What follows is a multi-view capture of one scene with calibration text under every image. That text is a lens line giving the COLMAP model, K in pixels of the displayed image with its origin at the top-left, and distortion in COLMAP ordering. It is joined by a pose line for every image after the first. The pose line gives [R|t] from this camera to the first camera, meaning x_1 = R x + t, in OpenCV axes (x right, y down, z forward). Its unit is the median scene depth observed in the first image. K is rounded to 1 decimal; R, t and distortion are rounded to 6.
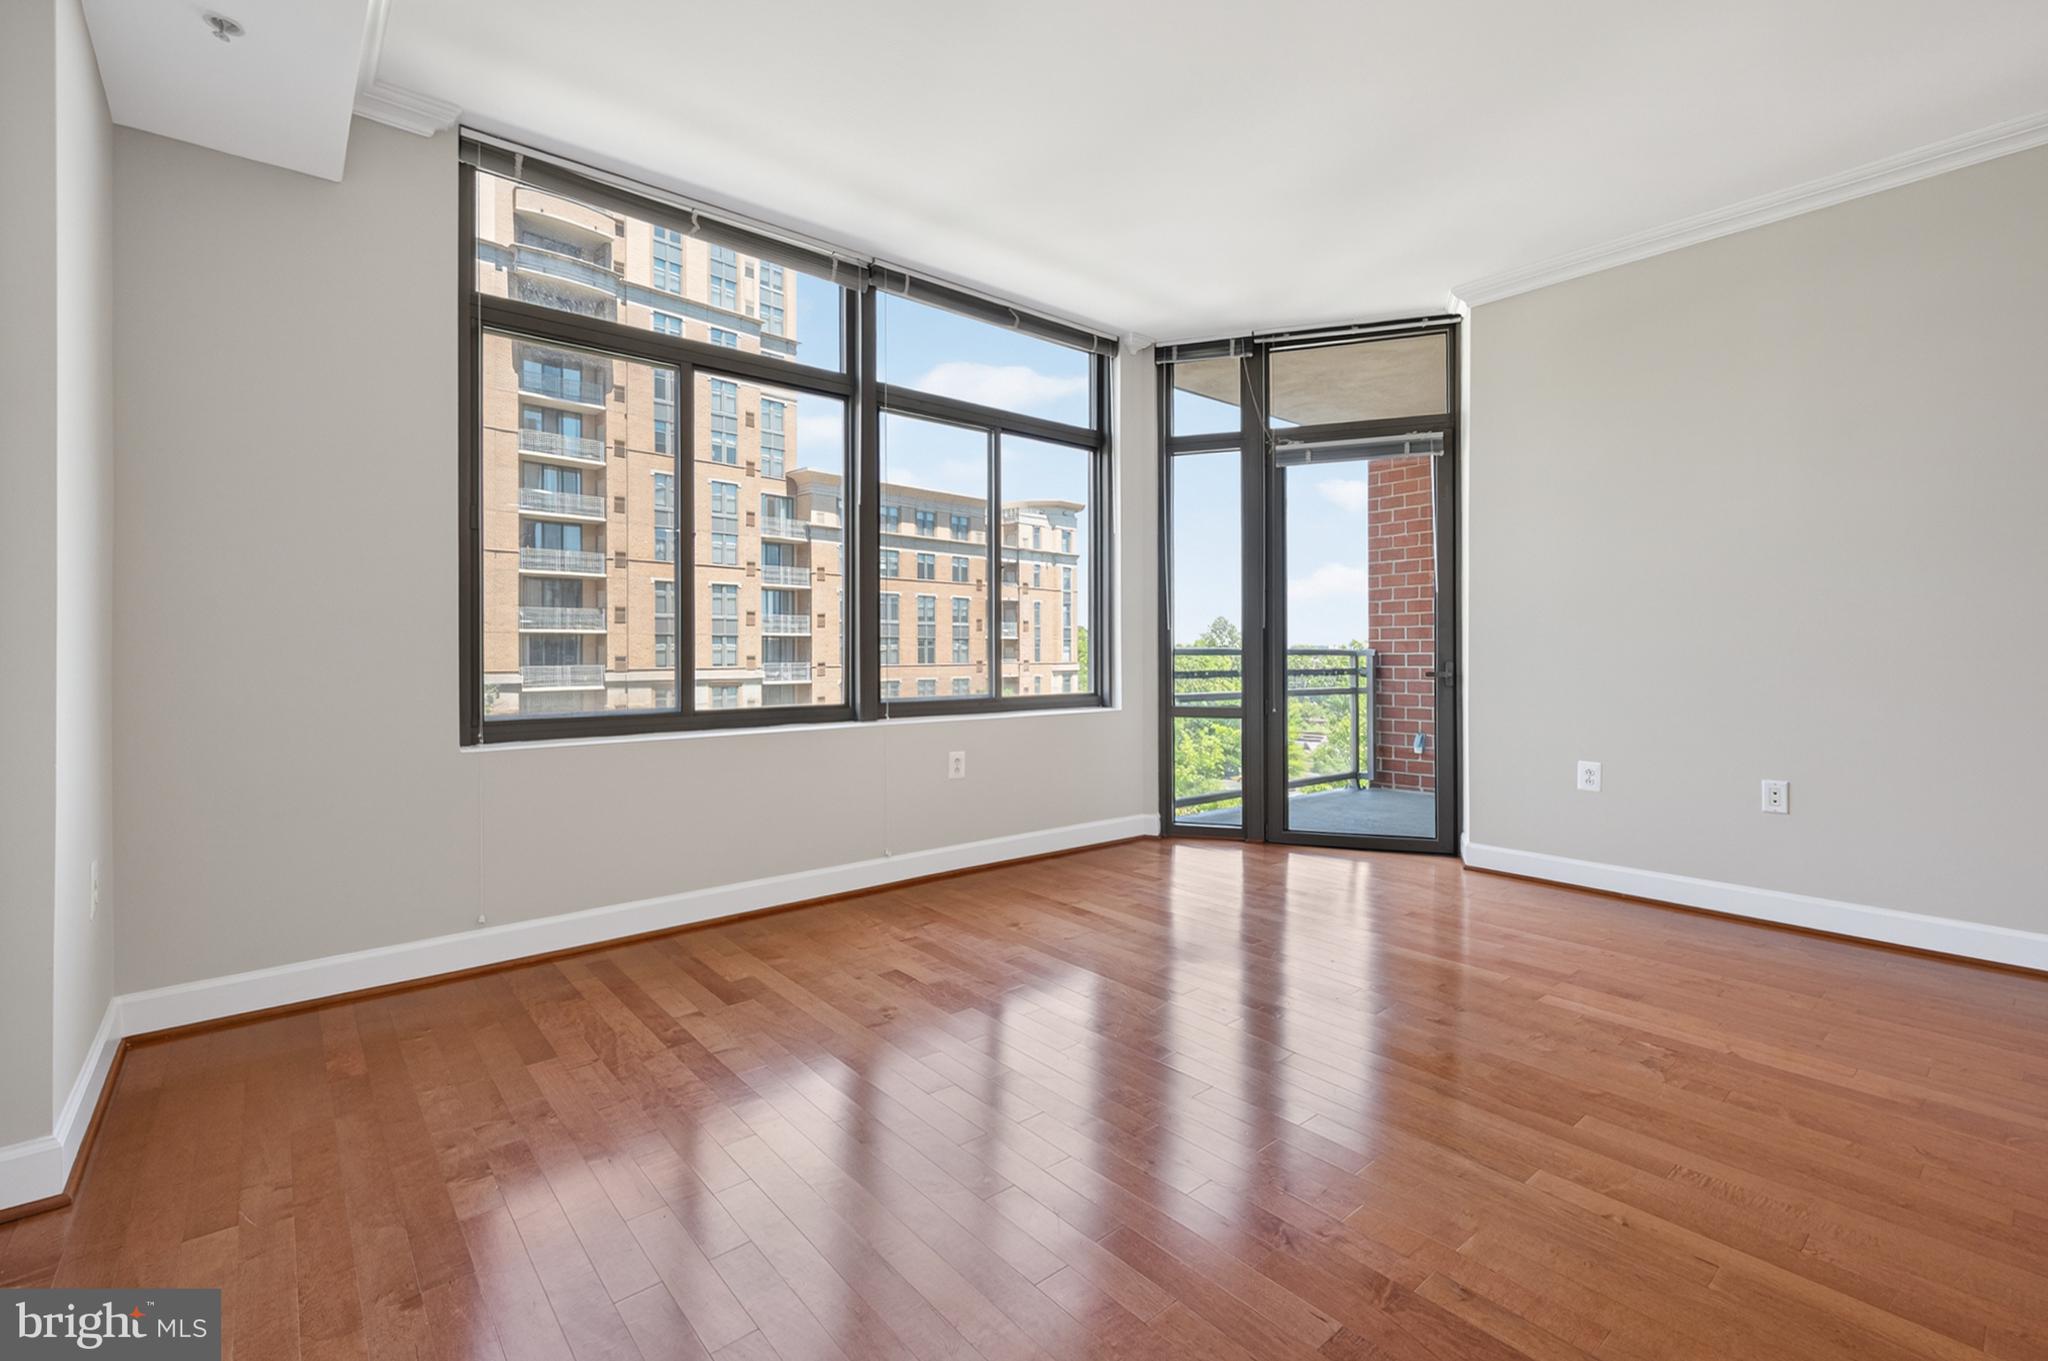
lens RADIAL K [[910.1, 0, 1023.9], [0, 910.1, 645.0], [0, 0, 1]] dist [0.000424, -0.000093]
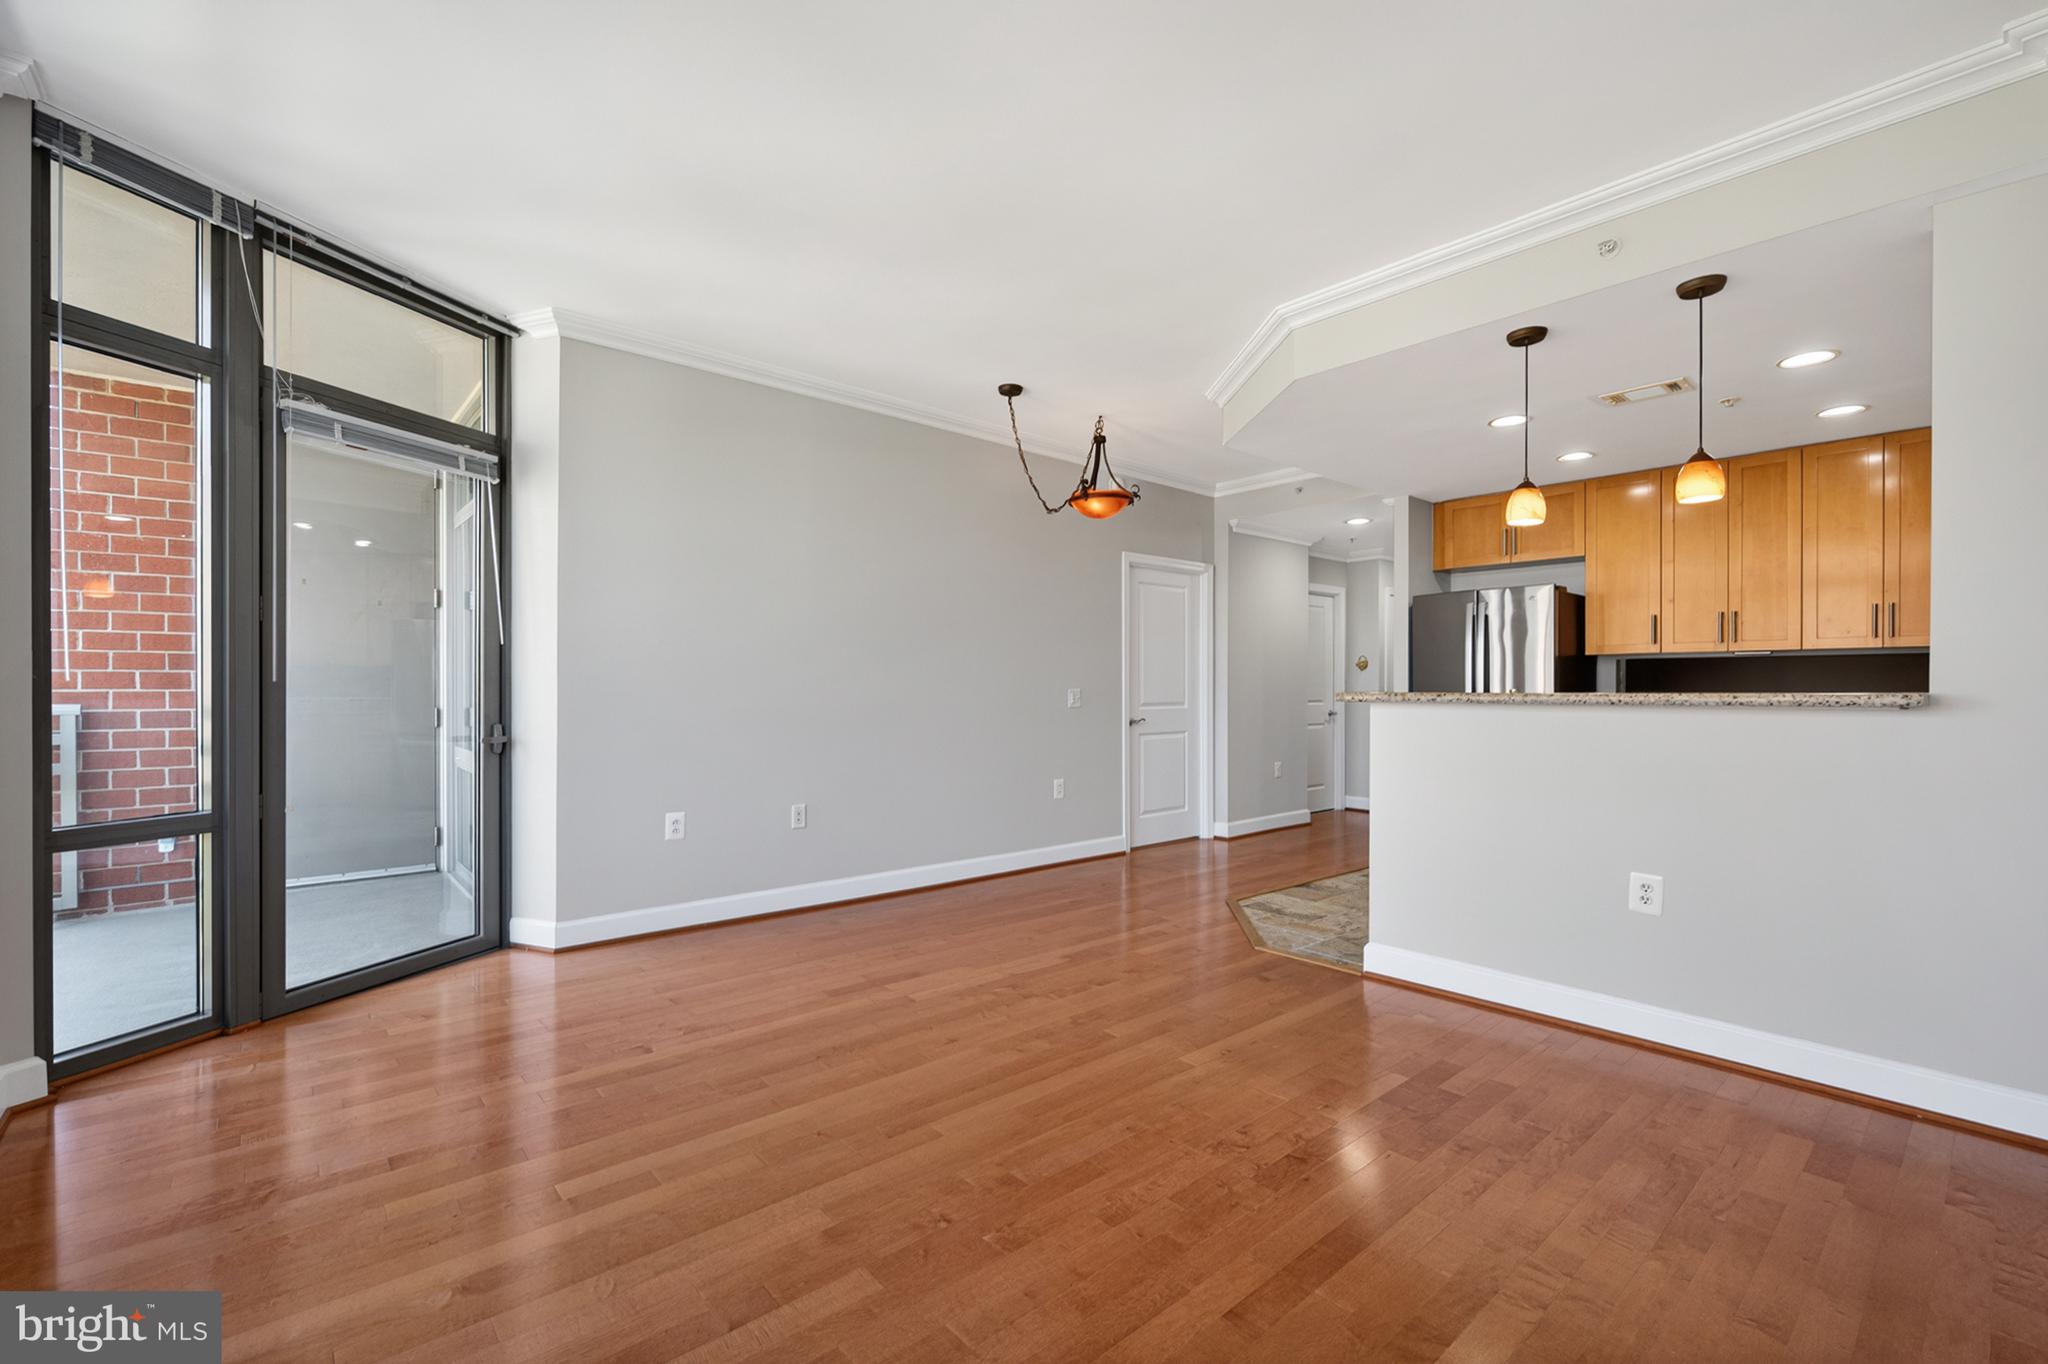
lens RADIAL K [[873.3, 0, 1024.0], [0, 873.3, 682.0], [0, 0, 1]] dist [-0.002609, -0.000241]
pose [[-0.019286, 0.007774, 0.999784, -0.344430], [-0.011180, 0.999906, -0.007991, -0.019329], [-0.999752, -0.011332, -0.019197, 0.483843]]
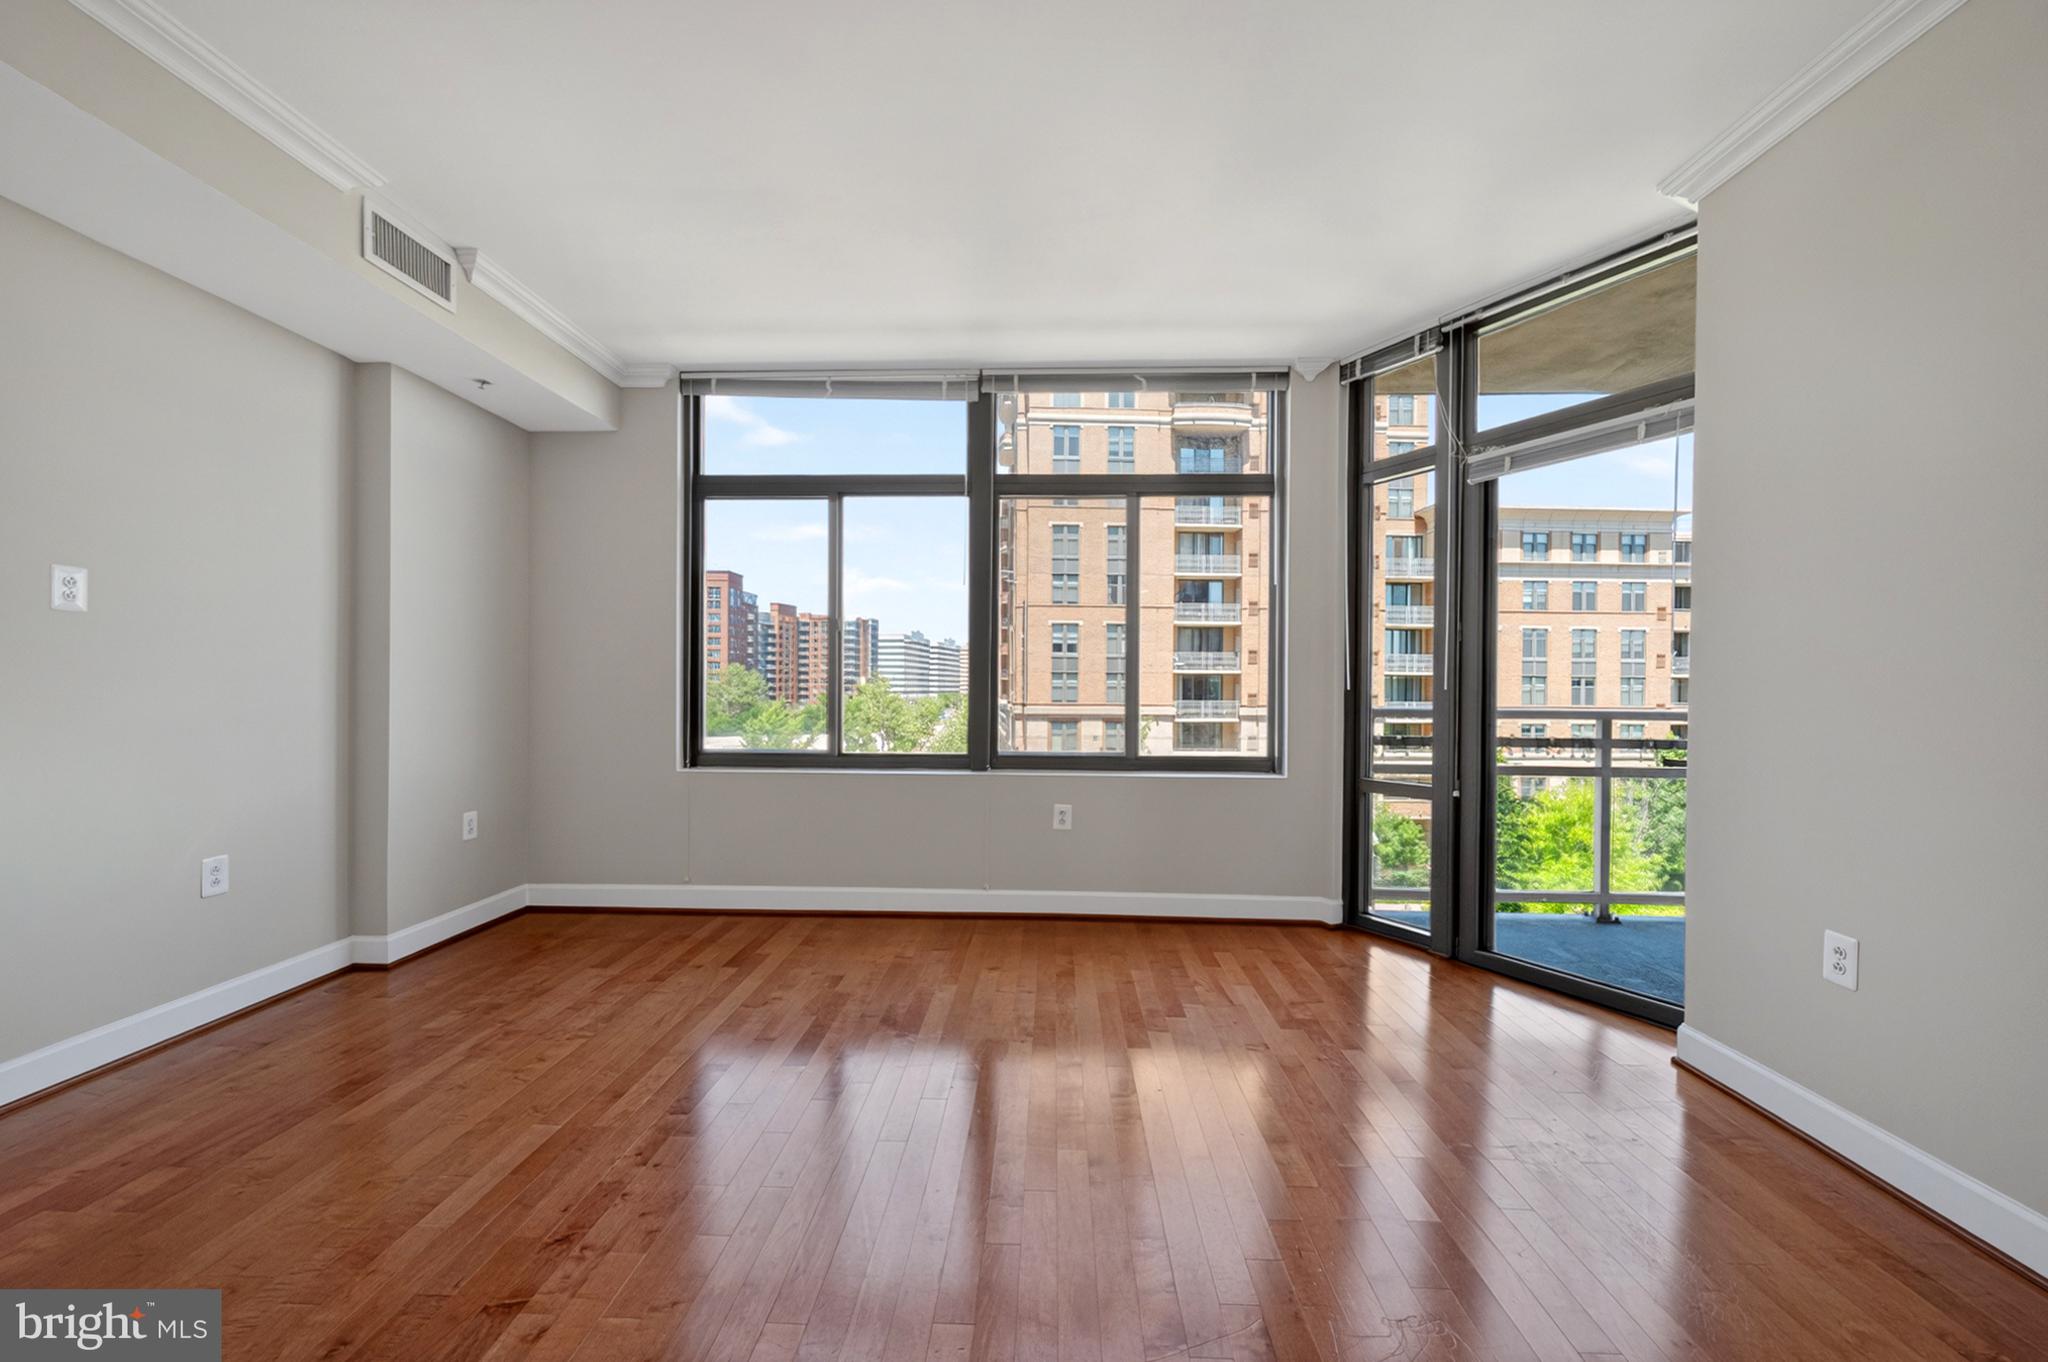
lens RADIAL K [[840.5, 0, 1004.5], [0, 840.5, 693.2], [0, 0, 1]] dist [-0.000467, -0.000074]
pose [[0.728228, 0.011897, -0.685232, 0.477995], [-0.002588, 0.999890, 0.014609, -0.025063], [0.685330, -0.008865, 0.728179, 0.197112]]
